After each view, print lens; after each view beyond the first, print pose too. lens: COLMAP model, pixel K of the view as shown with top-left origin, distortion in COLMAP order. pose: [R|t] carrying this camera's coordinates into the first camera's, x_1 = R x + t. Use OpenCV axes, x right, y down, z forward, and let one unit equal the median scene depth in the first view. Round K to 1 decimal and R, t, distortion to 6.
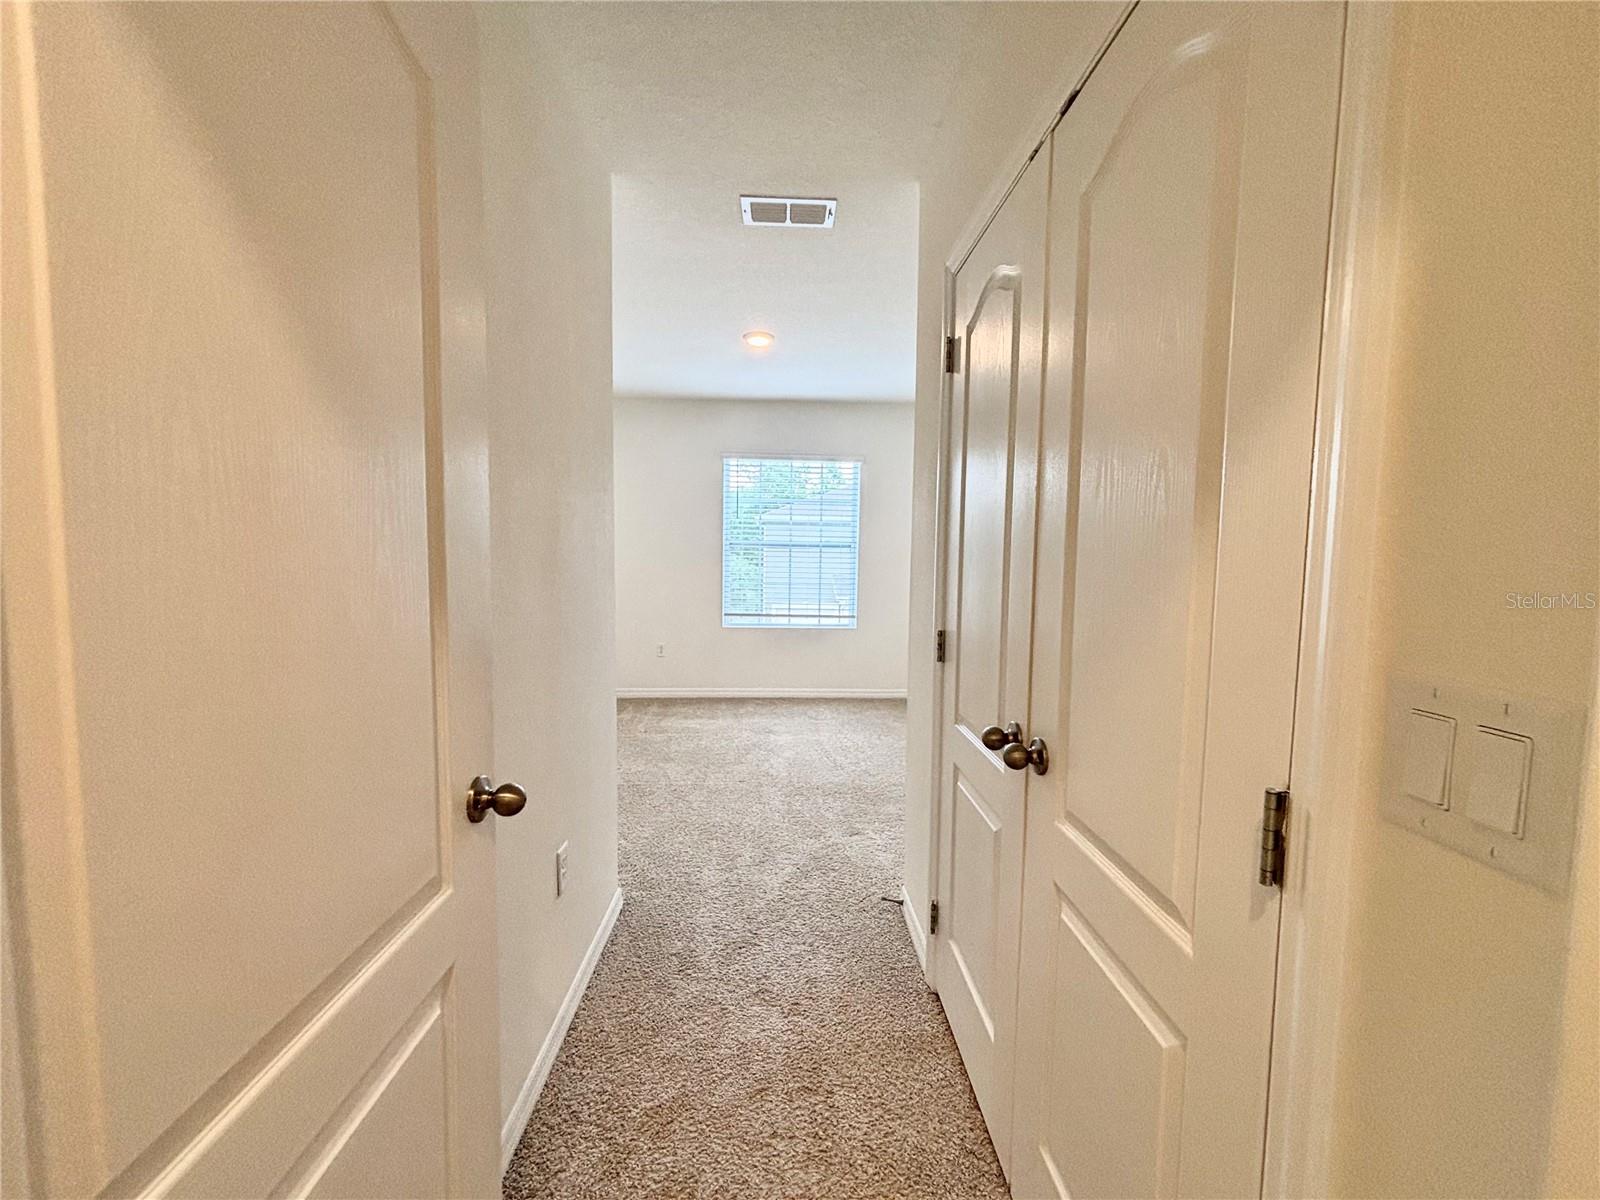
lens RADIAL K [[645.5, 0, 795.1], [0, 645.5, 600.8], [0, 0, 1]] dist [0.004696, -0.001745]
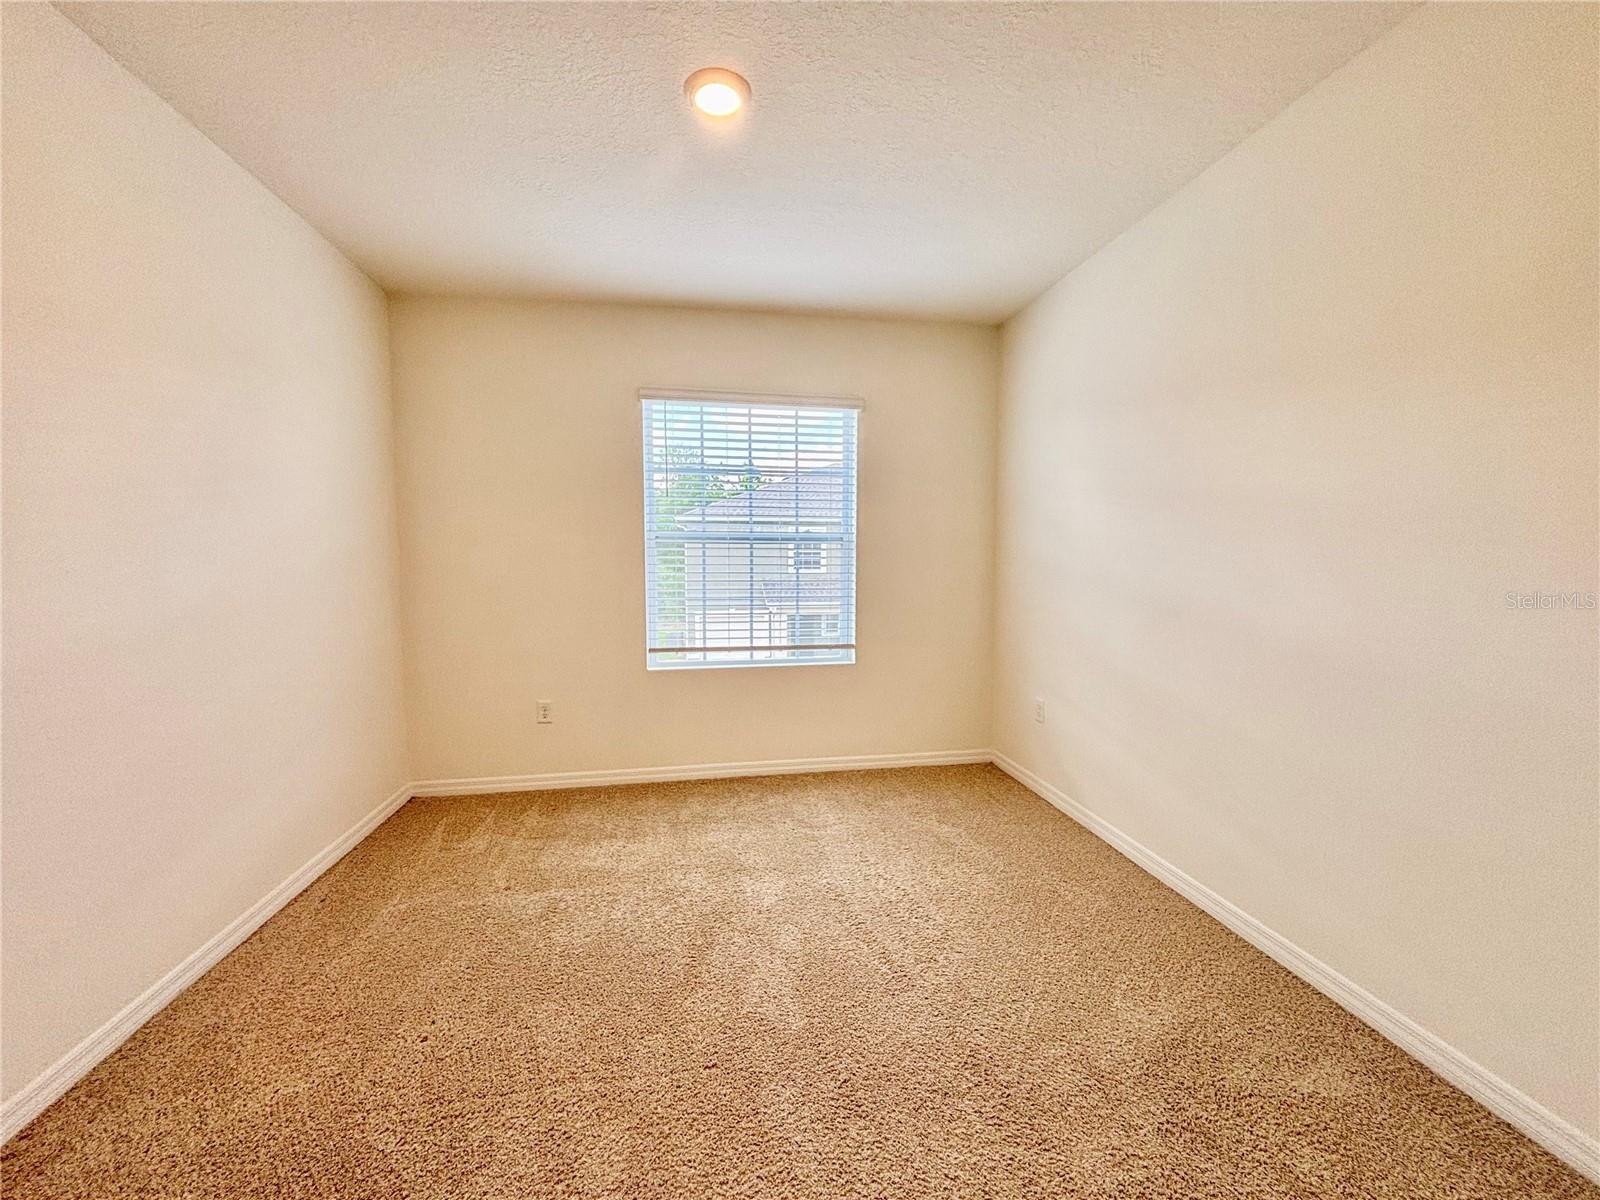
lens RADIAL K [[645.5, 0, 792.6], [0, 645.5, 599.4], [0, 0, 1]] dist [0.004696, -0.001745]
pose [[0.992105, -0.024887, 0.122917, -0.053385], [0.026070, 0.999628, -0.008025, -0.022364], [-0.122671, 0.011166, 0.992385, 0.407630]]
